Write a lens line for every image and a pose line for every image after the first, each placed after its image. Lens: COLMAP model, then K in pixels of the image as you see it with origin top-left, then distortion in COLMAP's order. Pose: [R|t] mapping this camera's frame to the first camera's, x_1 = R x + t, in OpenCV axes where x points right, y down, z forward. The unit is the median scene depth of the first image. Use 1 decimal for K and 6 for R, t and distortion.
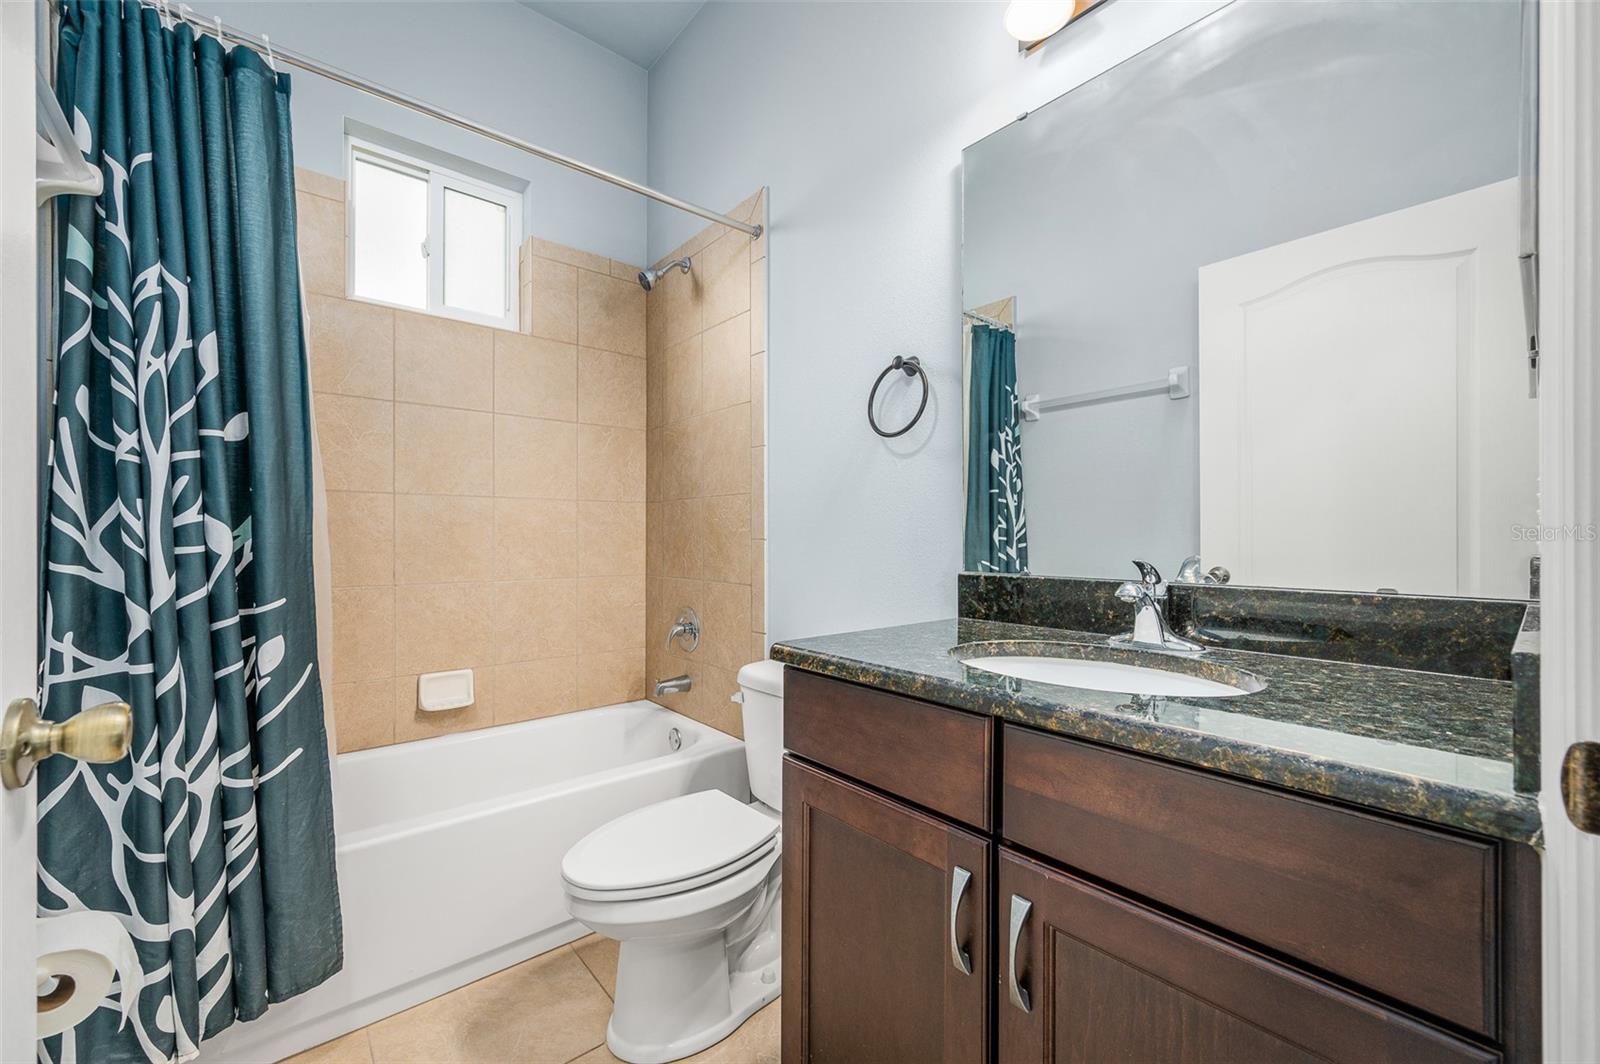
lens RADIAL K [[630.9, 0, 802.8], [0, 630.9, 536.3], [0, 0, 1]] dist [-0.000521, -0.000096]
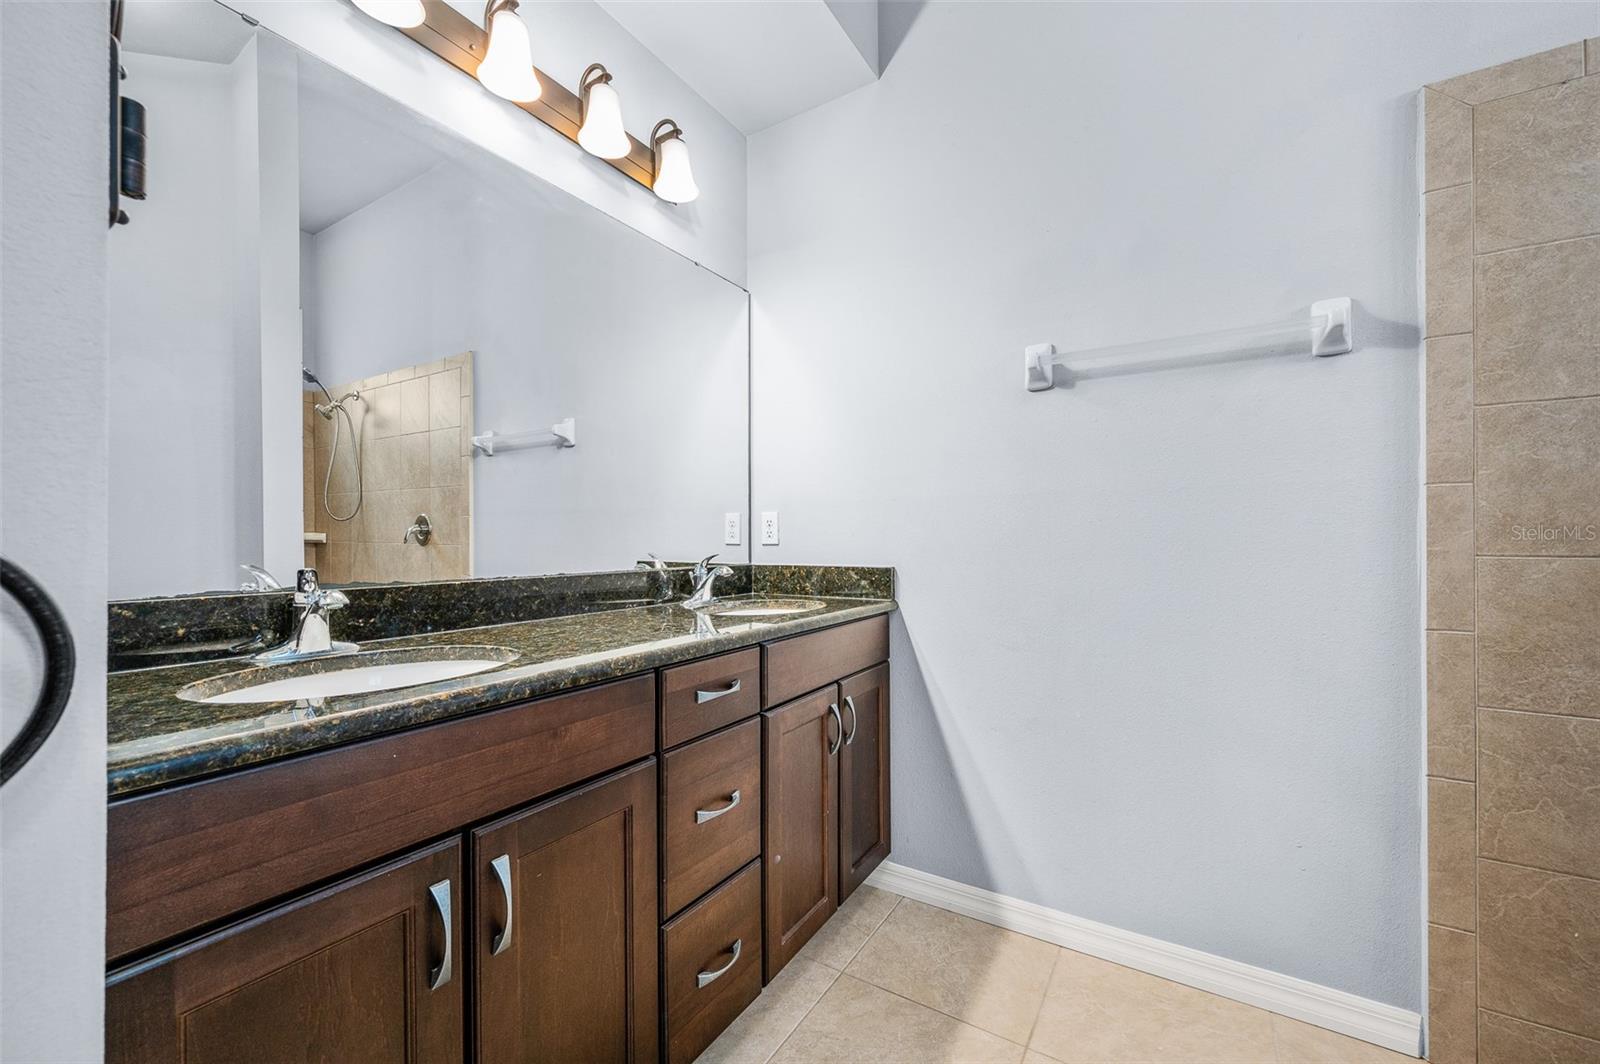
lens RADIAL K [[630.9, 0, 802.8], [0, 630.9, 536.3], [0, 0, 1]] dist [-0.000521, -0.000096]
pose [[-0.299157, -0.003320, 0.954198, -0.853669], [-0.003774, 0.999990, 0.002296, -0.020468], [-0.954196, -0.002914, -0.299167, 0.748759]]
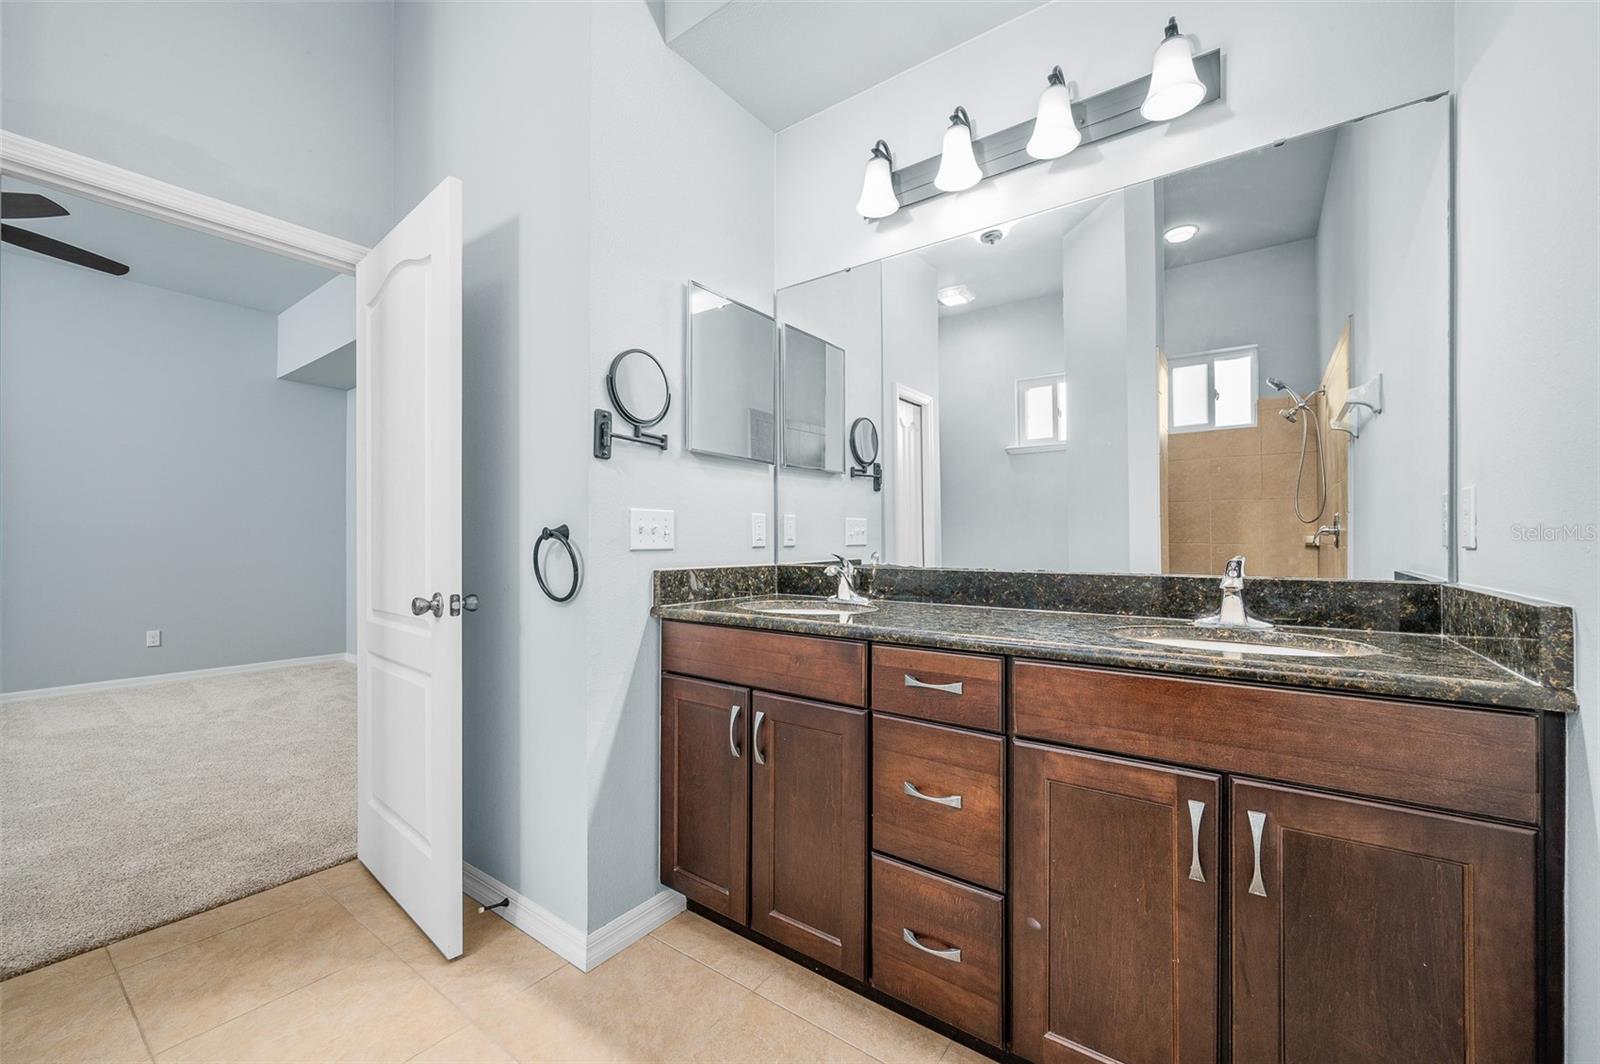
lens RADIAL K [[630.9, 0, 802.8], [0, 630.9, 536.3], [0, 0, 1]] dist [-0.000521, -0.000096]
pose [[0.970748, -0.004197, 0.240063, -0.022562], [0.005138, 0.999981, -0.003296, -0.009081], [-0.240045, 0.004433, 0.970752, -1.012311]]
